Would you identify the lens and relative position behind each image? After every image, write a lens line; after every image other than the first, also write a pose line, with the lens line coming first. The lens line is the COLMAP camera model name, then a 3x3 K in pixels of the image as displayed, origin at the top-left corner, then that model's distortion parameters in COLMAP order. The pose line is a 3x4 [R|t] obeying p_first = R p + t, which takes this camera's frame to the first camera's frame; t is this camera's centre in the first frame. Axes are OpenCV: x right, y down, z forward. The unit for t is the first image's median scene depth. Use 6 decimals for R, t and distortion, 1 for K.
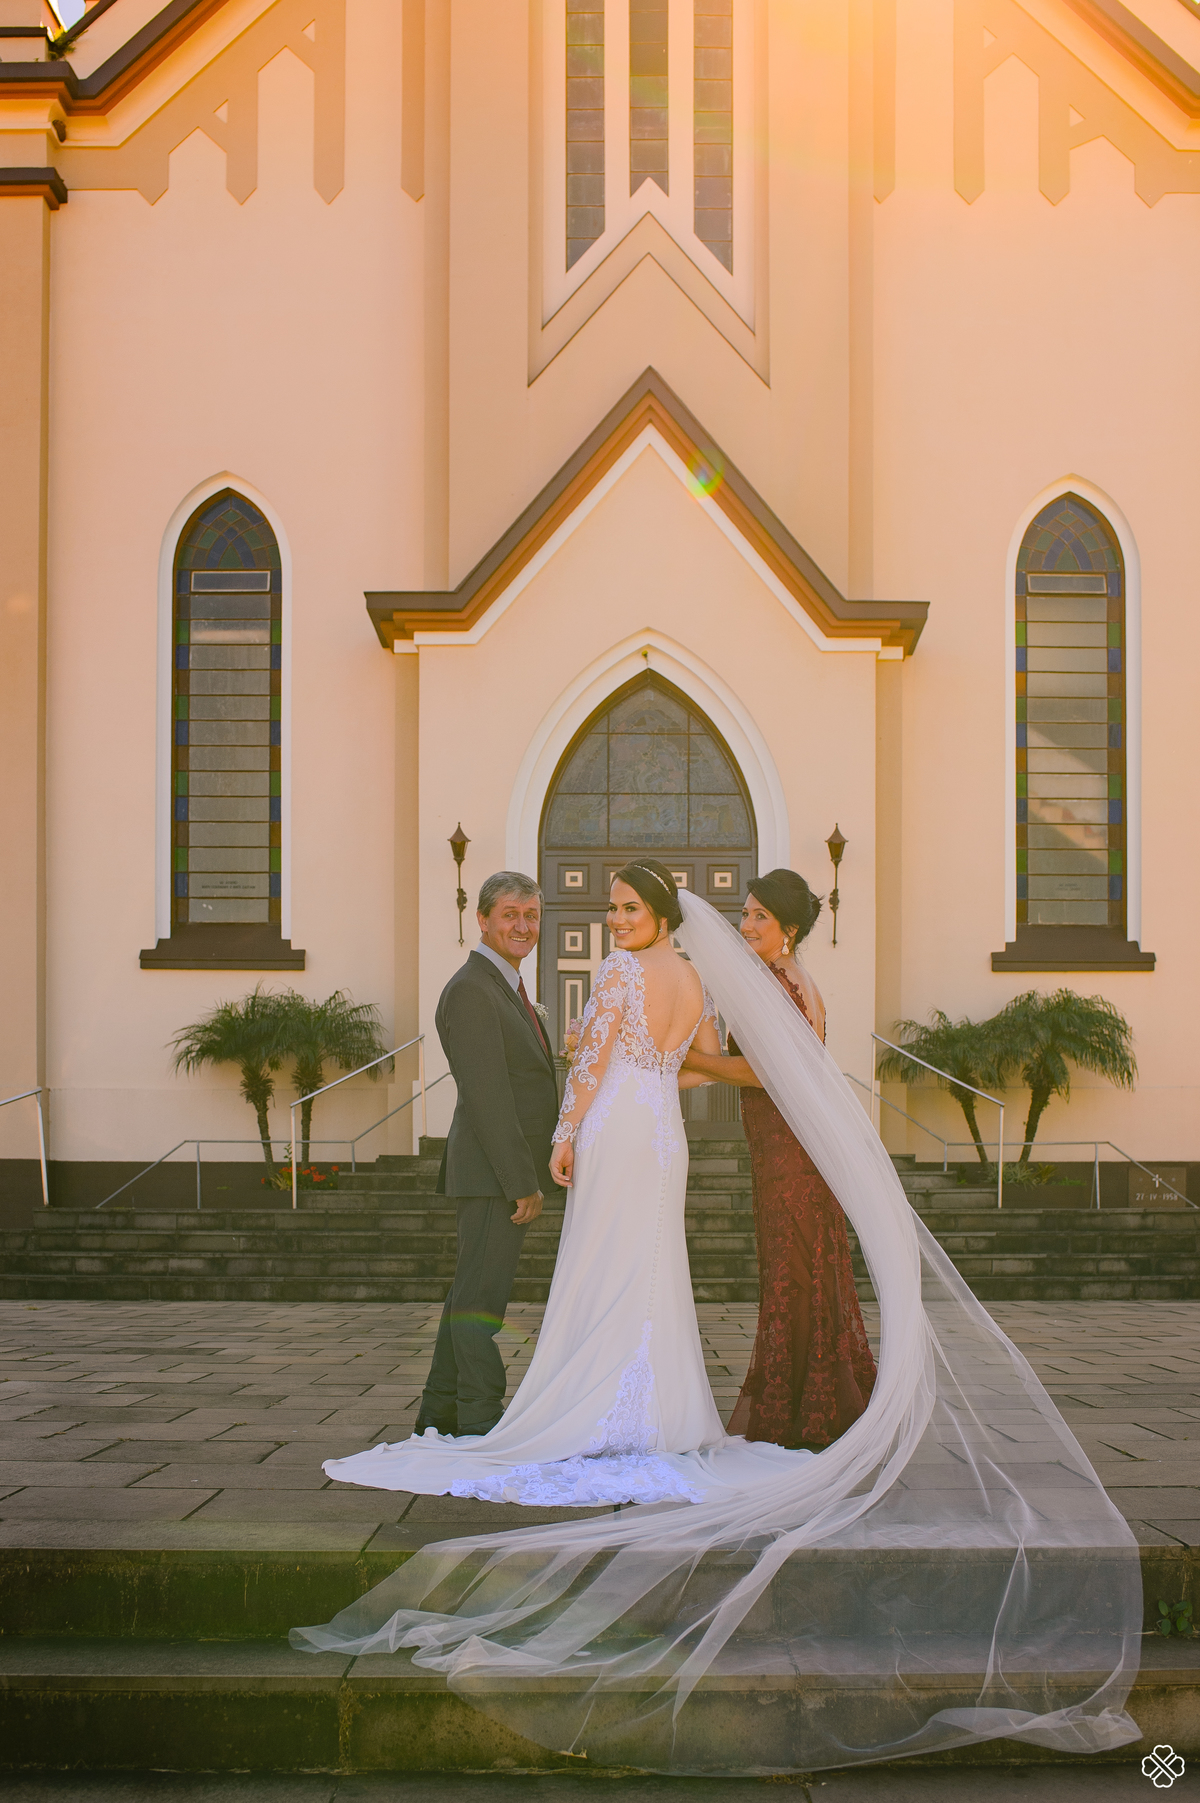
lens RADIAL K [[2671.2, 0, 600.0], [0, 2671.2, 901.5], [0, 0, 1]] dist [-0.038676, -0.052355]
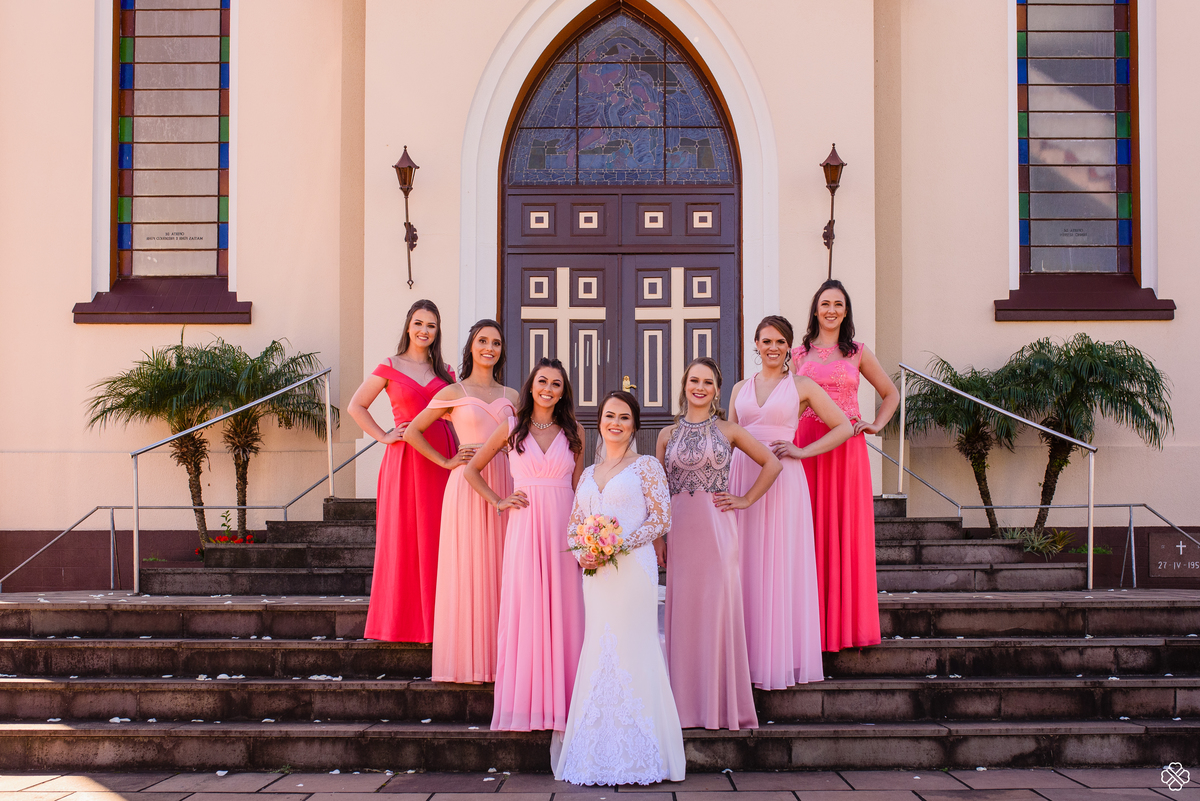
lens RADIAL K [[1260.9, 0, 632.9], [0, 1260.9, 480.2], [0, 0, 1]] dist [-0.010676, -0.003323]
pose [[0.999942, -0.002793, 0.010389, 0.017528], [0.002182, 0.998293, 0.058372, 0.055416], [-0.010535, -0.058346, 0.998241, 0.565780]]
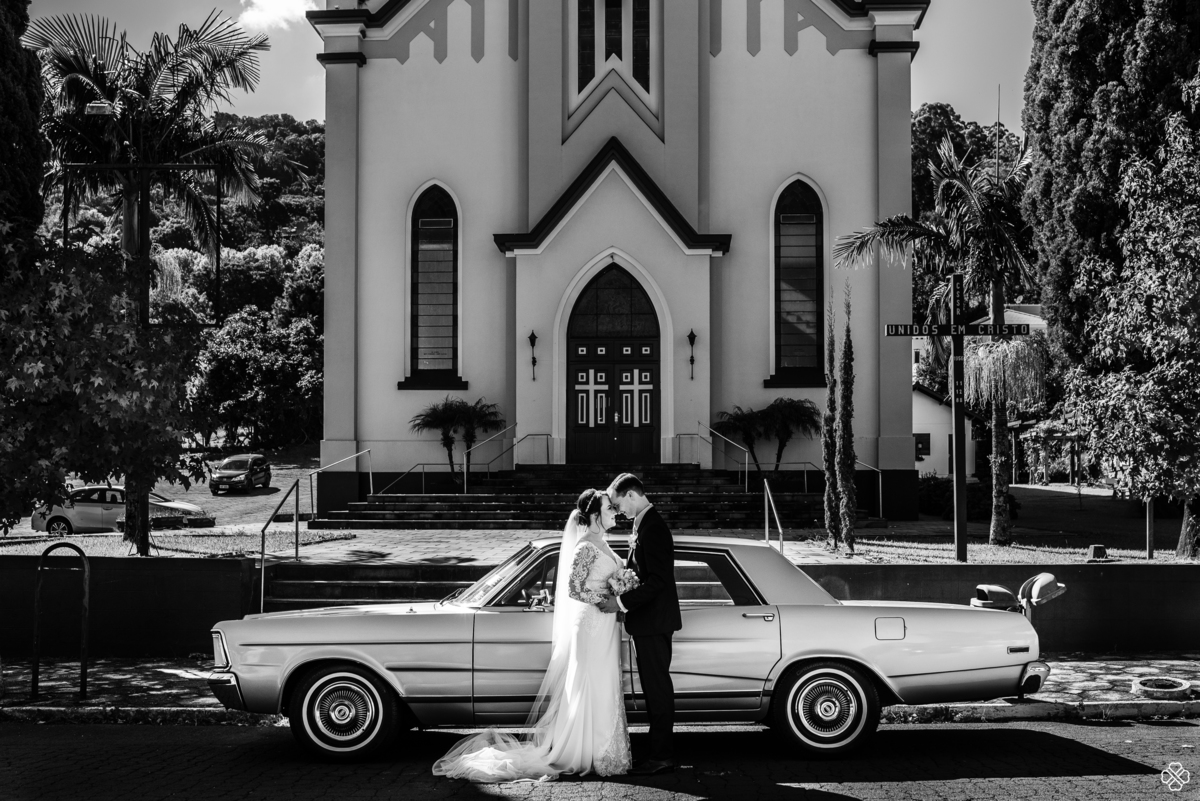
lens RADIAL K [[1258.4, 0, 601.4], [0, 1258.4, 315.0], [0, 0, 1]] dist [0.002403, 0.001065]
pose [[0.999995, -0.002411, -0.001843, 0.009131], [0.002368, 0.999736, -0.022873, -0.014489], [0.001898, 0.022868, 0.999737, -0.106923]]
